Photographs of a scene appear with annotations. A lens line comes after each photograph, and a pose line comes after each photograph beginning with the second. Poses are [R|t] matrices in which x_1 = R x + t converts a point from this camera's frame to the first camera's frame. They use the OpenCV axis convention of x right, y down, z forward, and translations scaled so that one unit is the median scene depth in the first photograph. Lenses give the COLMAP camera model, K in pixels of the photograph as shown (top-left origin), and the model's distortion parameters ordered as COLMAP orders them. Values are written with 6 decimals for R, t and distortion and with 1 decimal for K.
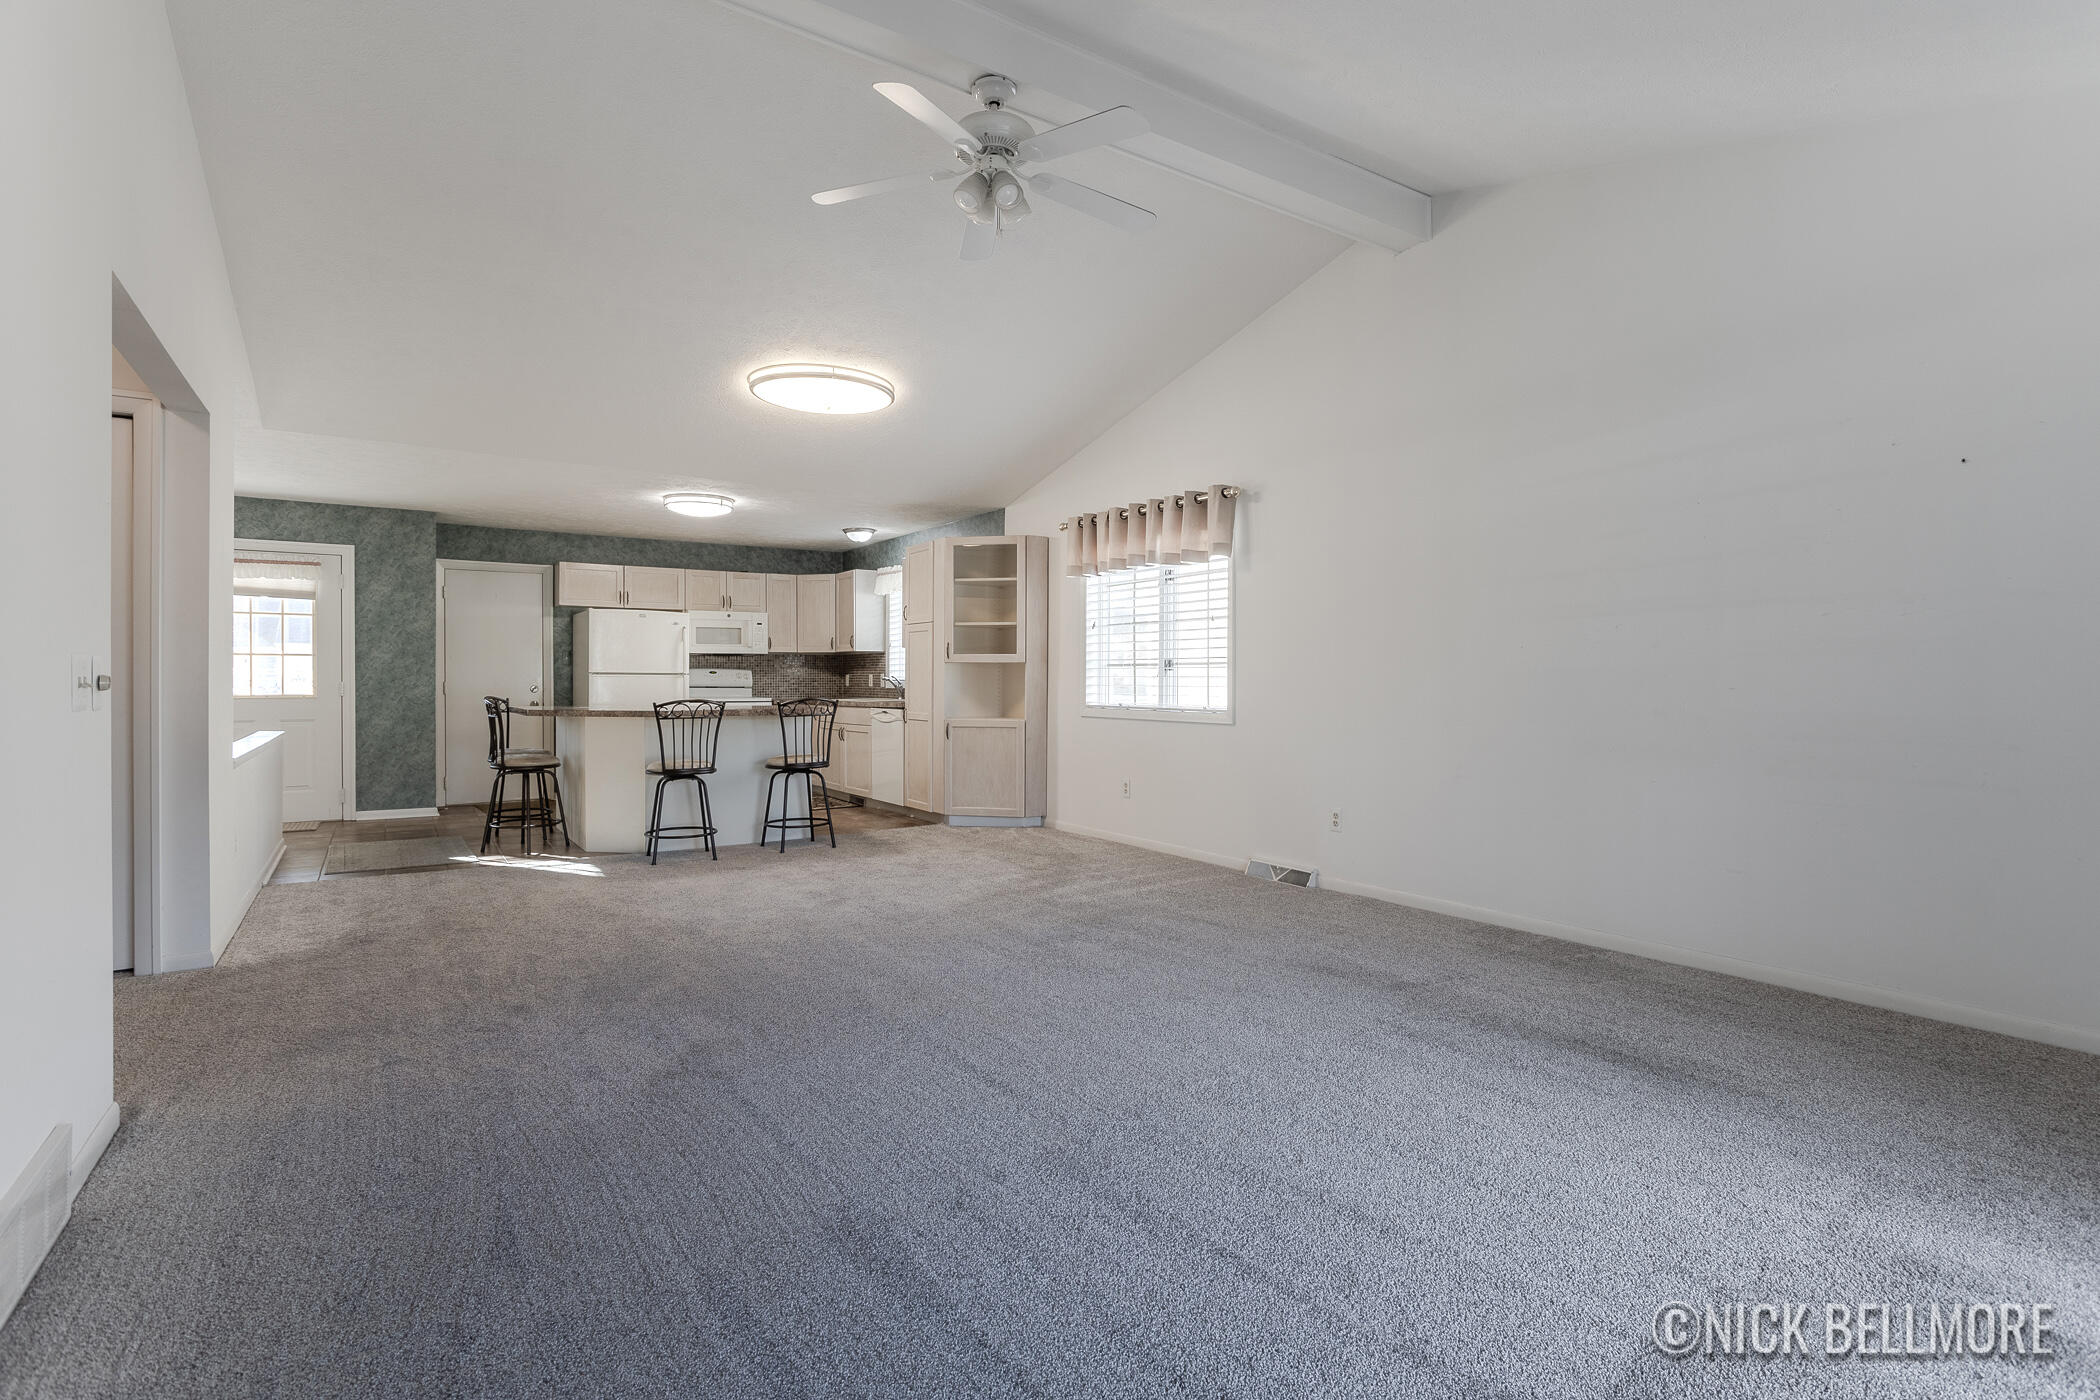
lens RADIAL K [[1029.7, 0, 1043.3], [0, 1029.7, 691.2], [0, 0, 1]] dist [-0.032833, 0.012474]
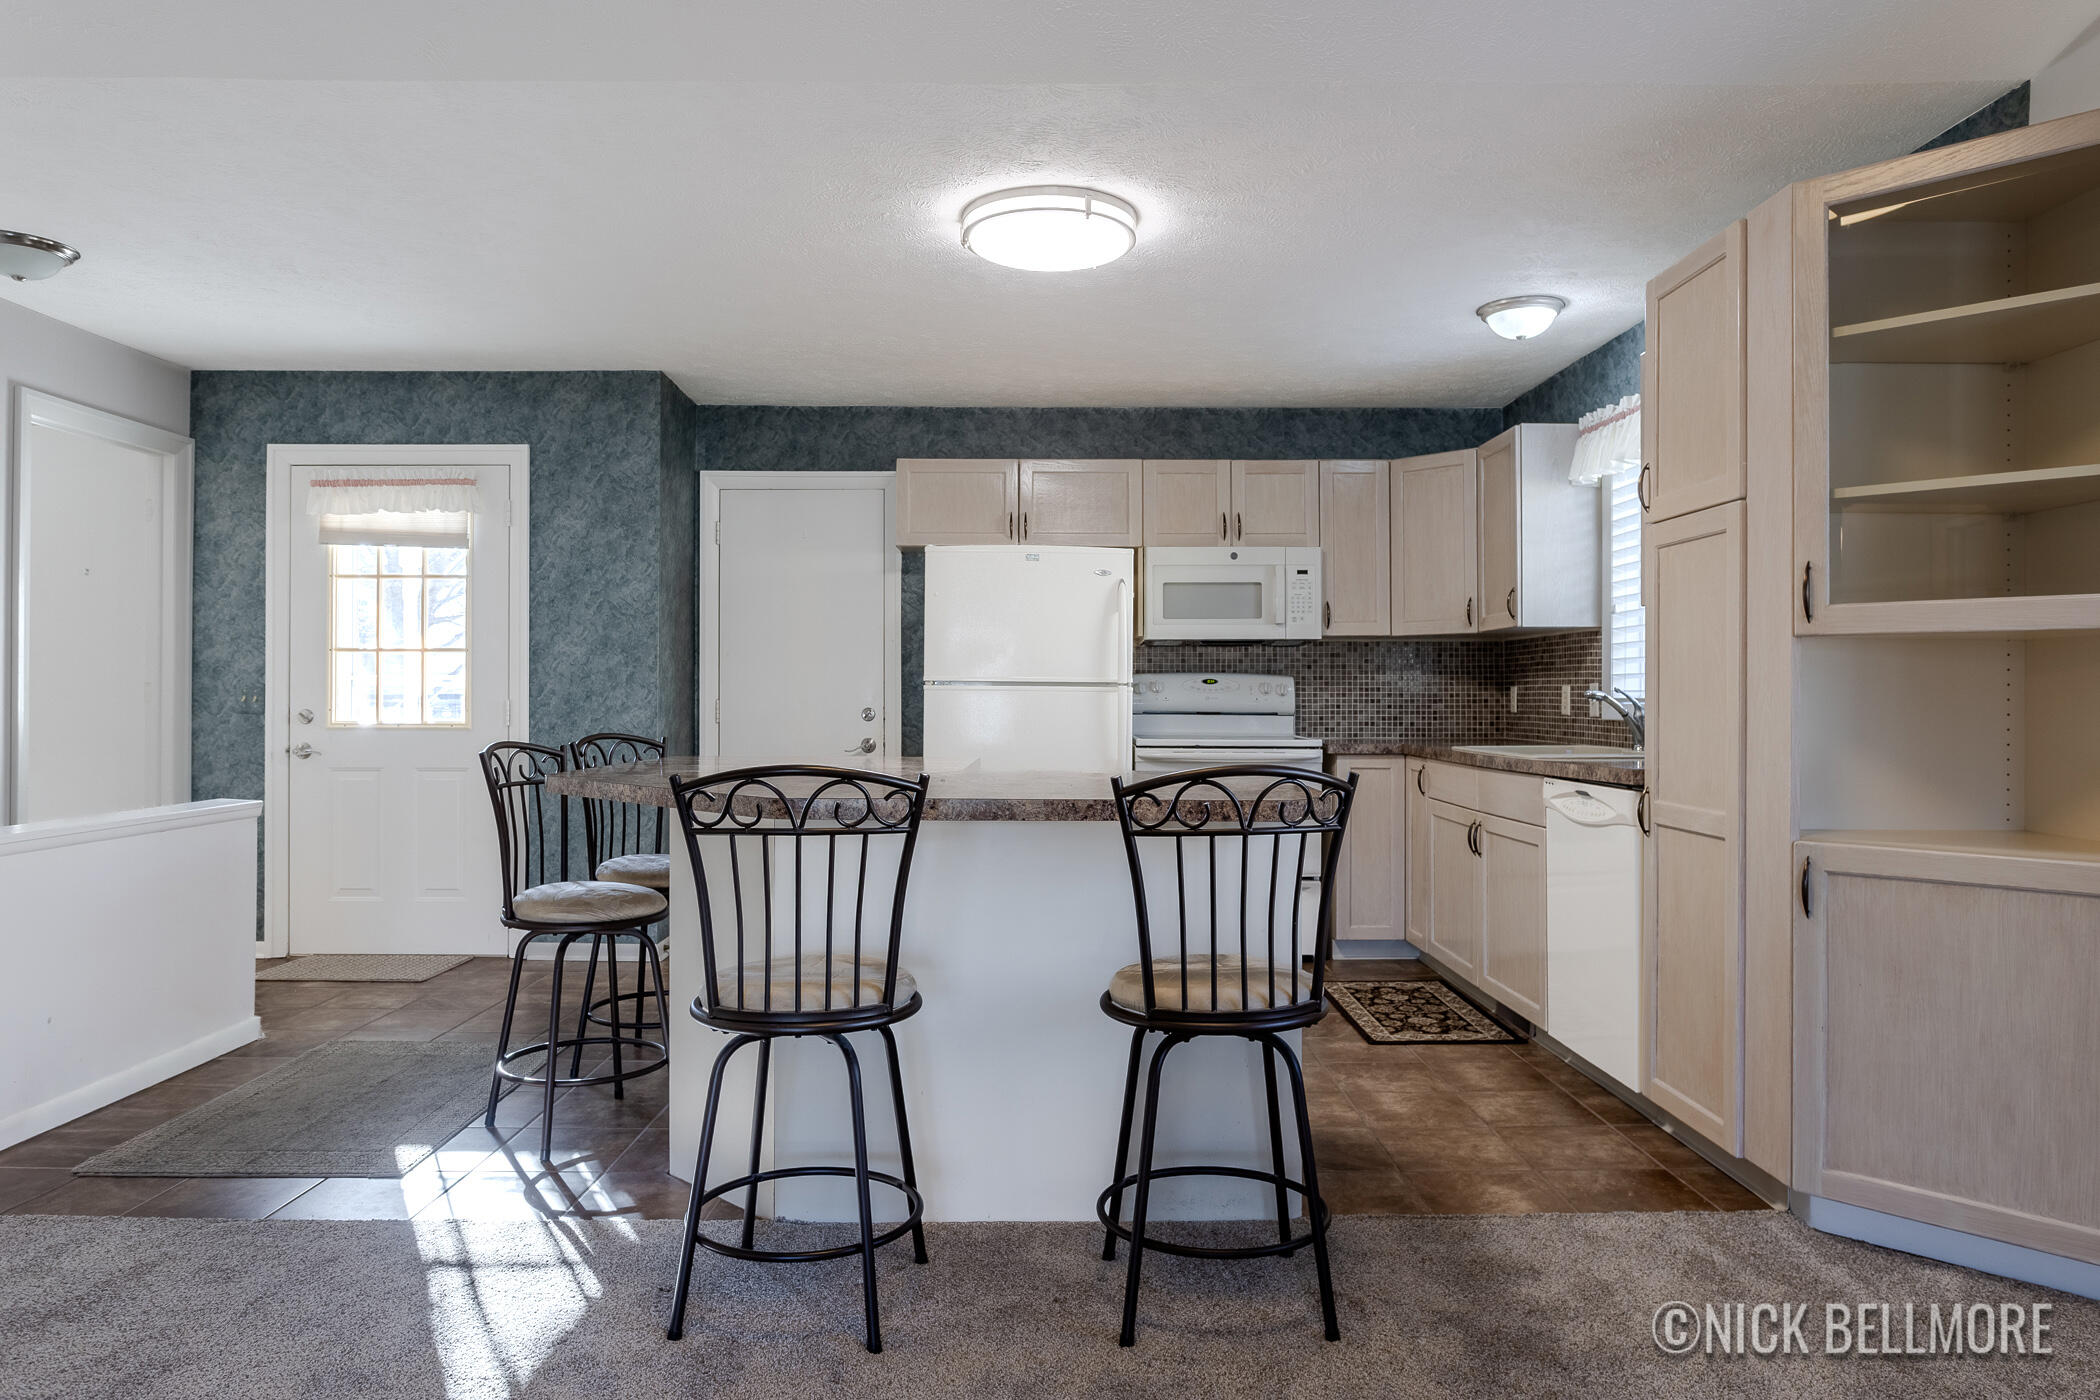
lens RADIAL K [[1320.8, 0, 1053.9], [0, 1320.8, 689.3], [0, 0, 1]] dist [-0.041879, 0.041247]
pose [[0.837669, -0.001419, -0.546176, -0.061675], [-0.008509, 0.999841, -0.015648, -0.005460], [0.546112, 0.017756, 0.837524, 0.524607]]
